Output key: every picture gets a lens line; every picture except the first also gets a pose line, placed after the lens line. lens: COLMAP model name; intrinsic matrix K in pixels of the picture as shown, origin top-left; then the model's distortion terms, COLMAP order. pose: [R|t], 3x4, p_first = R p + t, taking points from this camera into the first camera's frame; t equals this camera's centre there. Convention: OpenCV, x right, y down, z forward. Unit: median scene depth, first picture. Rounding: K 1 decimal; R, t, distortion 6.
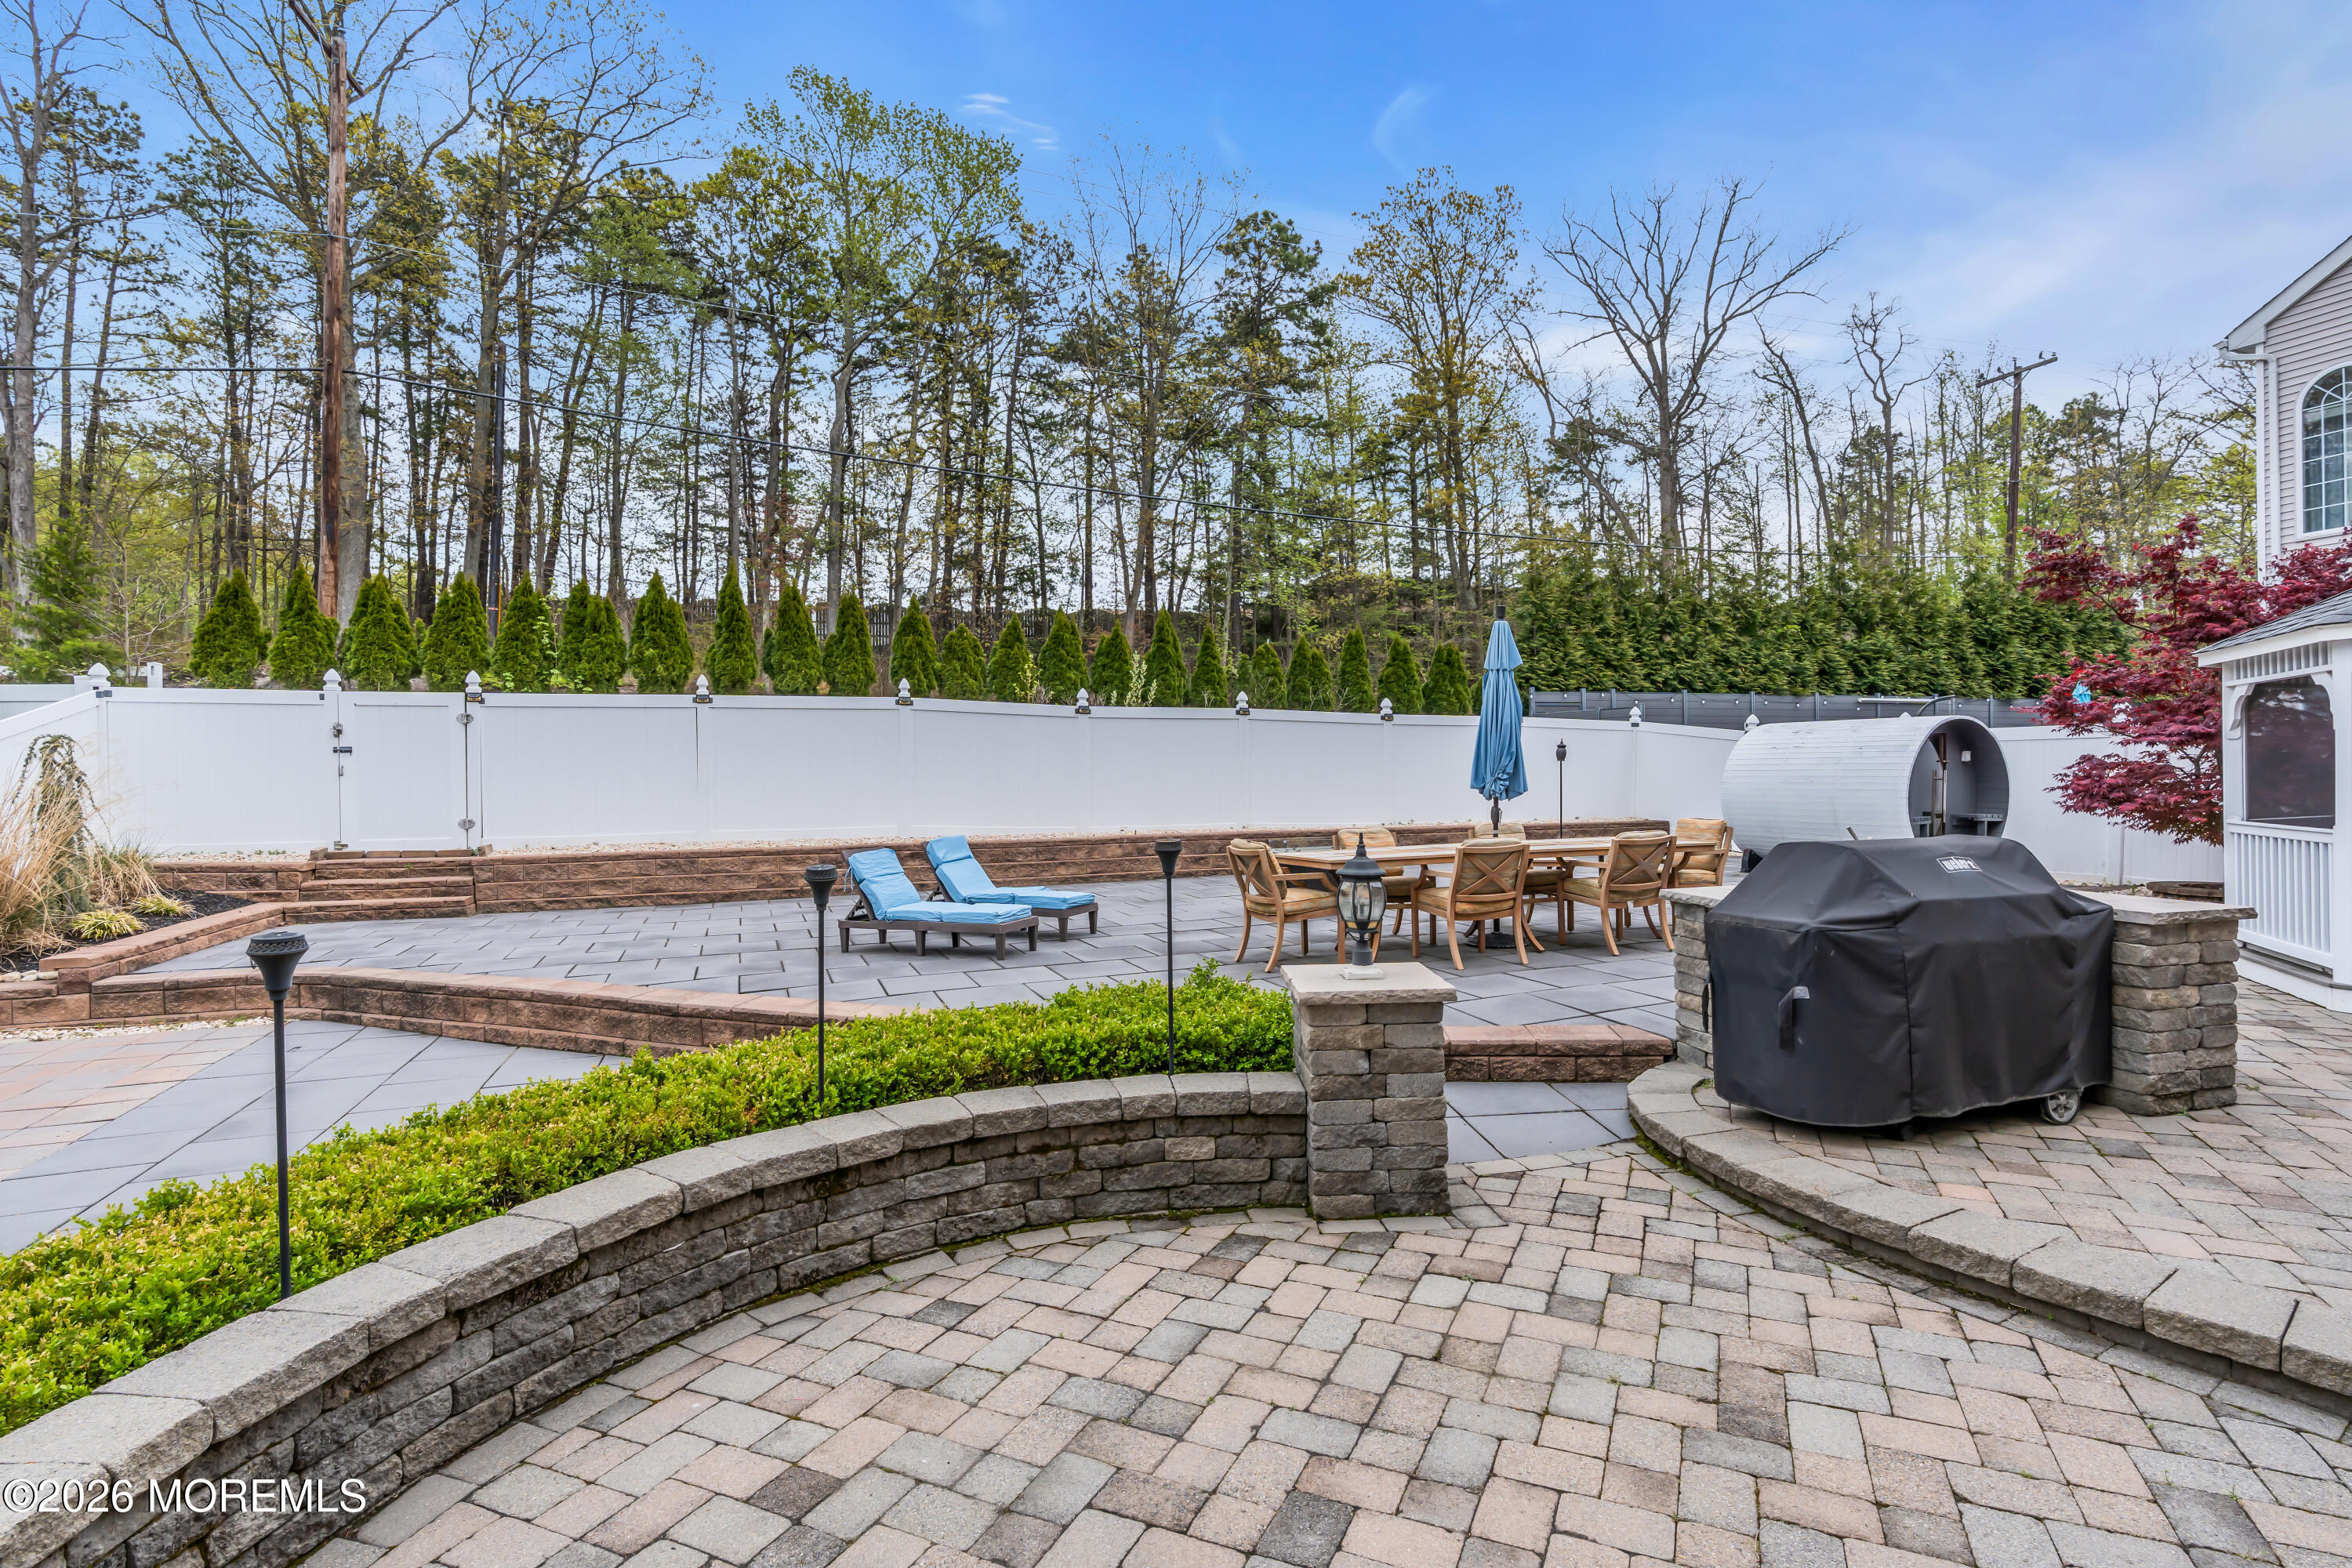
lens RADIAL K [[1118.0, 0, 1175.8], [0, 1118.0, 775.5], [0, 0, 1]] dist [-0.009213, 0.003421]
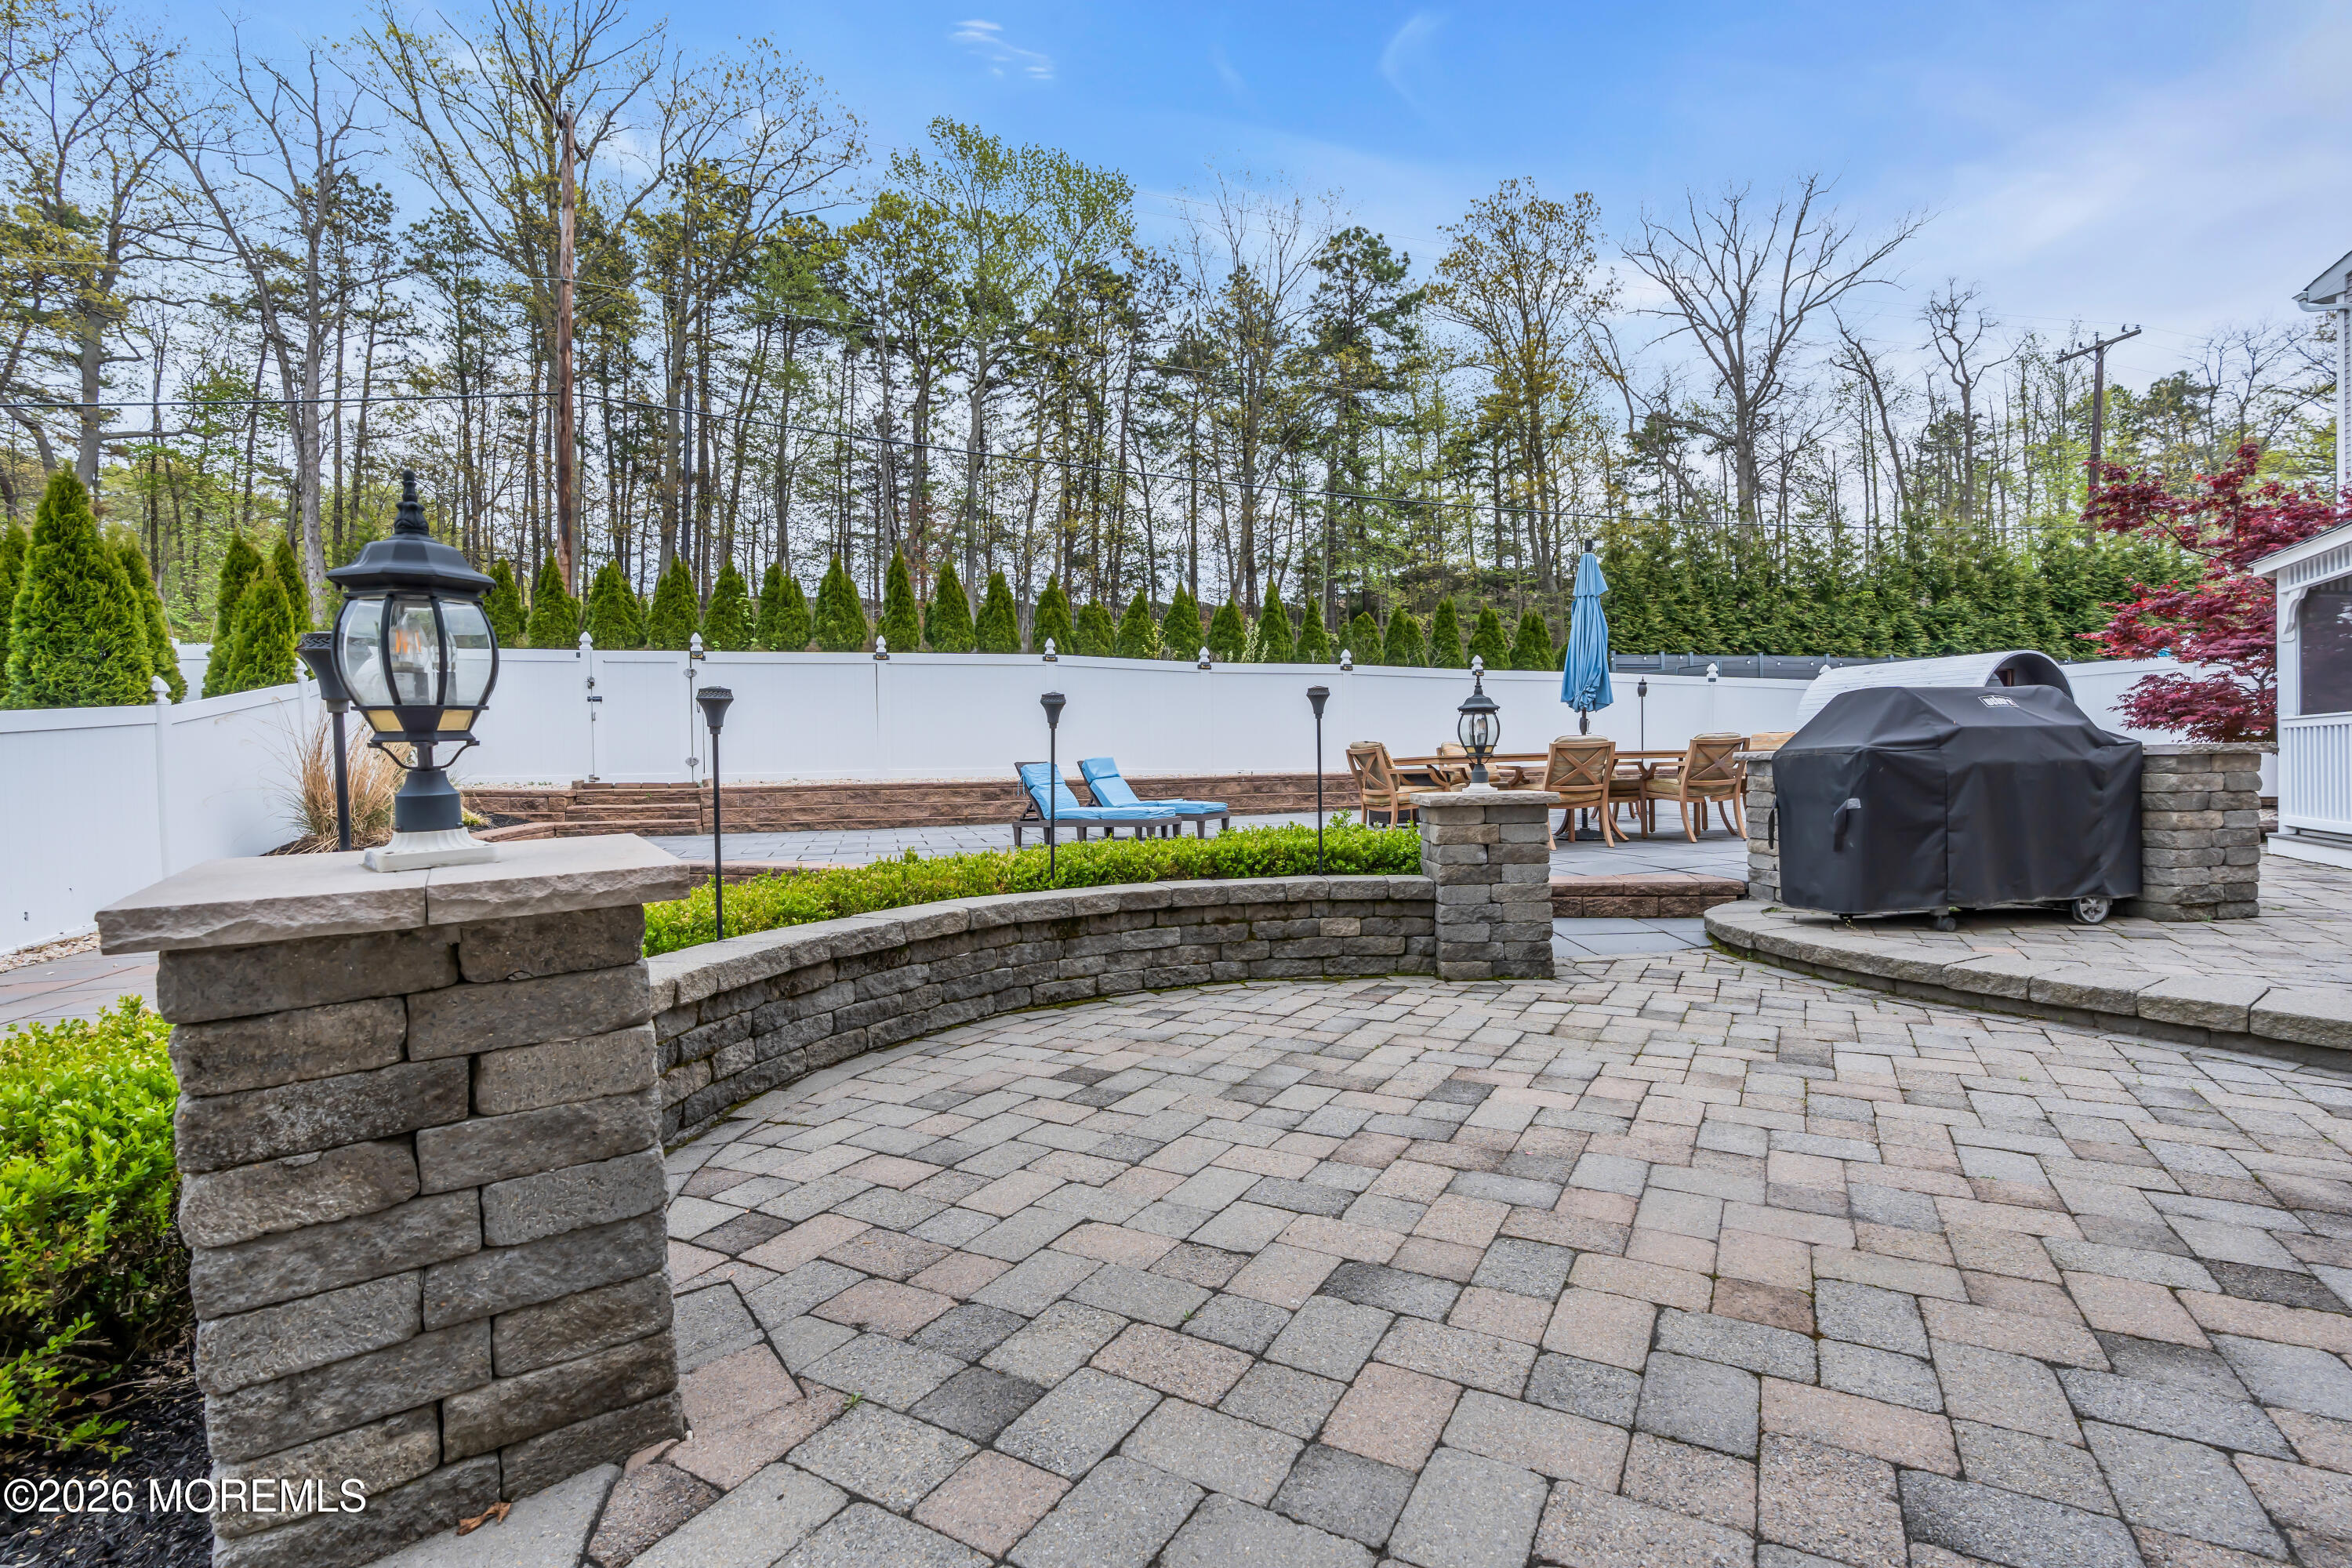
lens RADIAL K [[1033.1, 0, 1179.5], [0, 1033.1, 773.8], [0, 0, 1]] dist [-0.010954, 0.003500]
pose [[0.996176, -0.004487, -0.087249, -0.006334], [0.005285, 0.999946, 0.008915, 0.015001], [0.087204, -0.009342, 0.996147, -0.015941]]
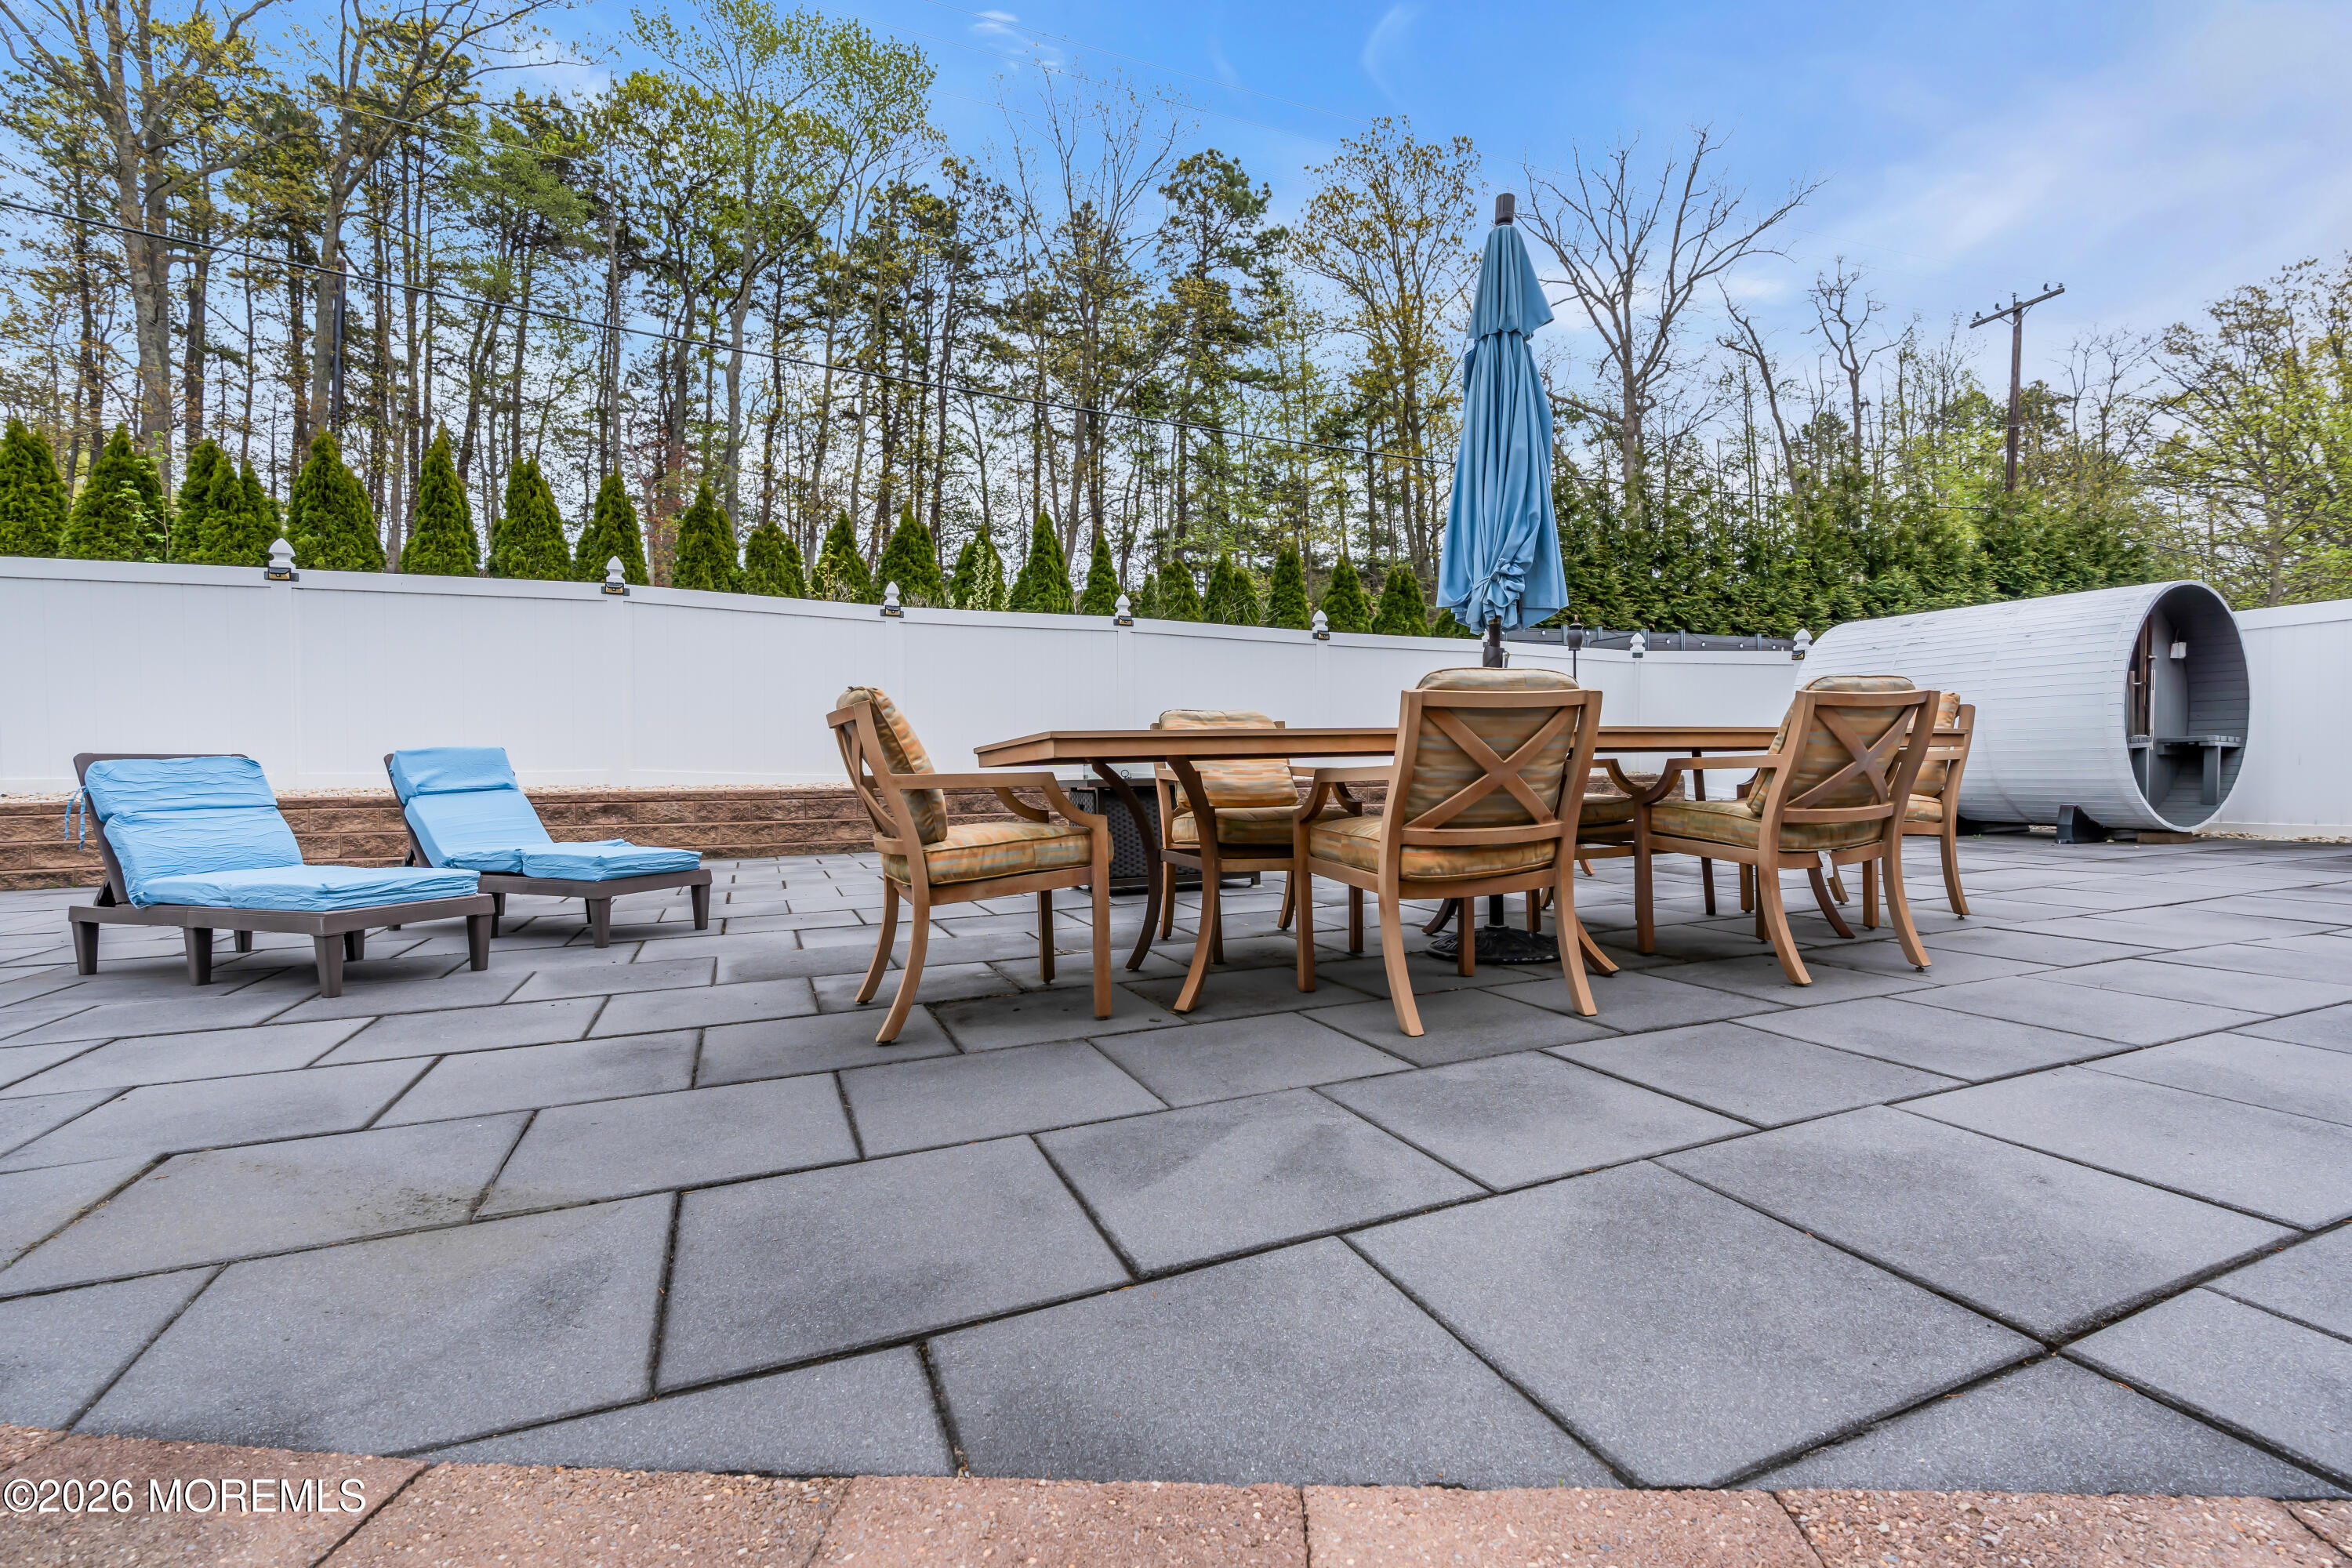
lens RADIAL K [[1050.3, 0, 1174.4], [0, 1050.3, 773.7], [0, 0, 1]] dist [-0.013515, 0.004959]
pose [[0.999779, -0.001743, 0.020928, 0.030467], [0.001683, 0.999994, 0.002875, 0.015938], [-0.020933, -0.002839, 0.999777, 0.118571]]
